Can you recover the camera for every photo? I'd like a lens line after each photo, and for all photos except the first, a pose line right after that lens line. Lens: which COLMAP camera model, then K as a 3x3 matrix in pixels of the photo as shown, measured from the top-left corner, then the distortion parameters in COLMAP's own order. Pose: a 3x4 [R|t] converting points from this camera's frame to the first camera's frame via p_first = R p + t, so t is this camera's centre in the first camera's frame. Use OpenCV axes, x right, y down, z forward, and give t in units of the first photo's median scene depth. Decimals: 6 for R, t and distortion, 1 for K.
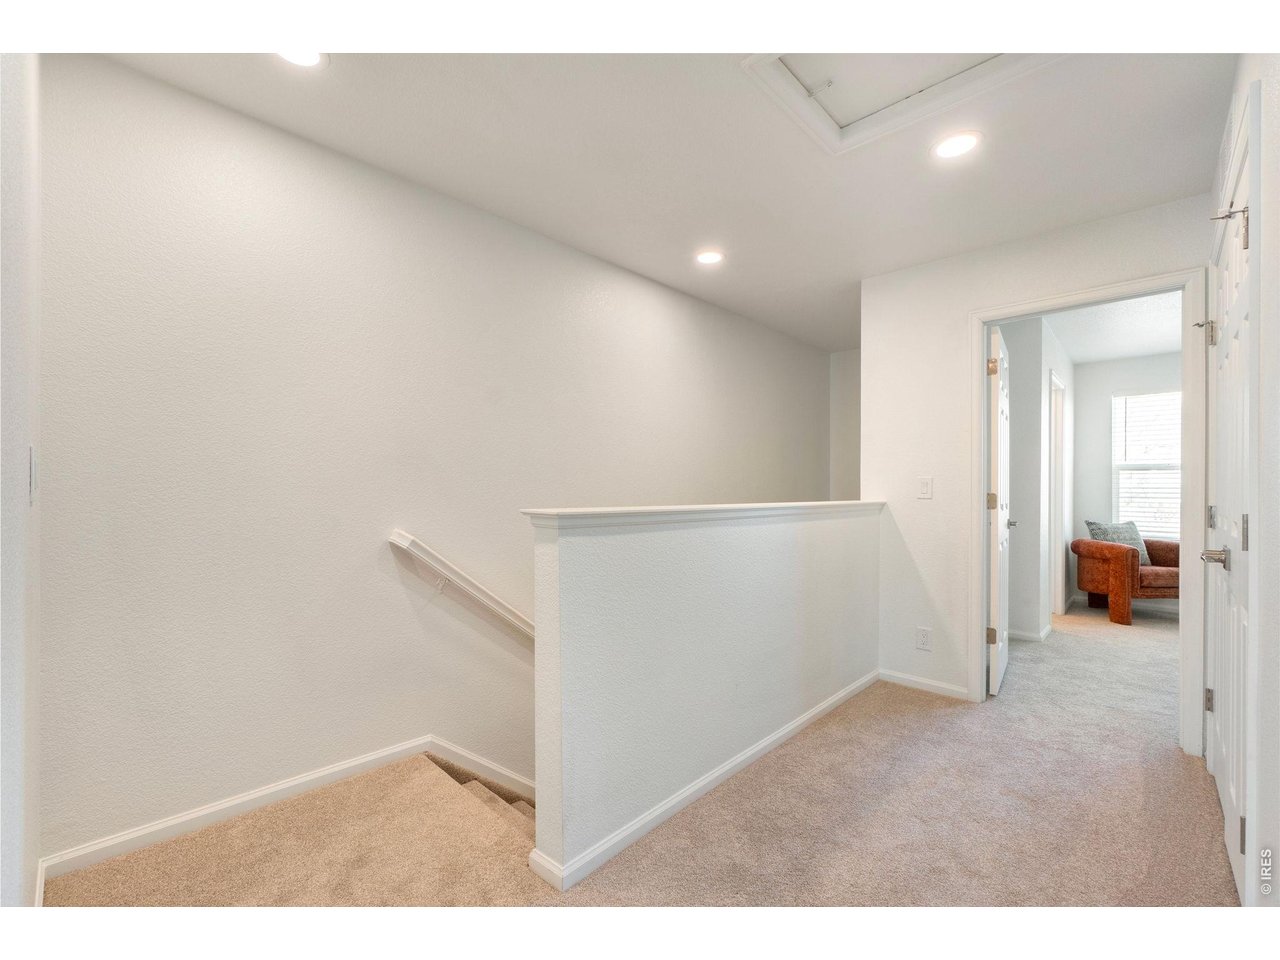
lens RADIAL K [[563.4, 0, 633.9], [0, 563.4, 485.1], [0, 0, 1]] dist [-0.003427, -0.000674]
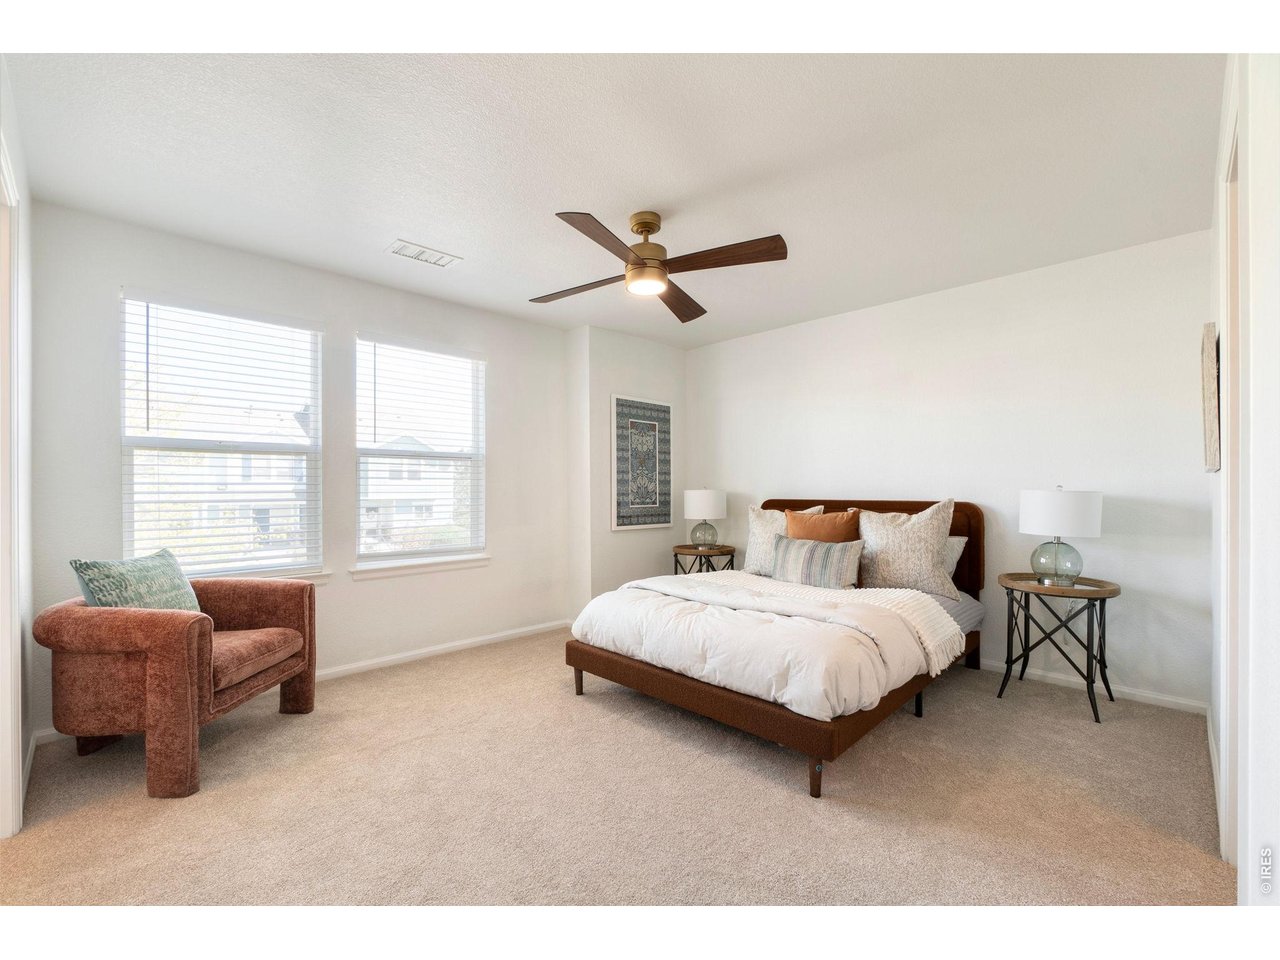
lens RADIAL K [[563.4, 0, 633.9], [0, 563.4, 485.1], [0, 0, 1]] dist [-0.003427, -0.000674]
pose [[0.044835, -0.005000, 0.998982, 0.412529], [0.005948, 0.999971, 0.004738, 0.007182], [-0.998977, 0.005730, 0.044863, 0.572247]]
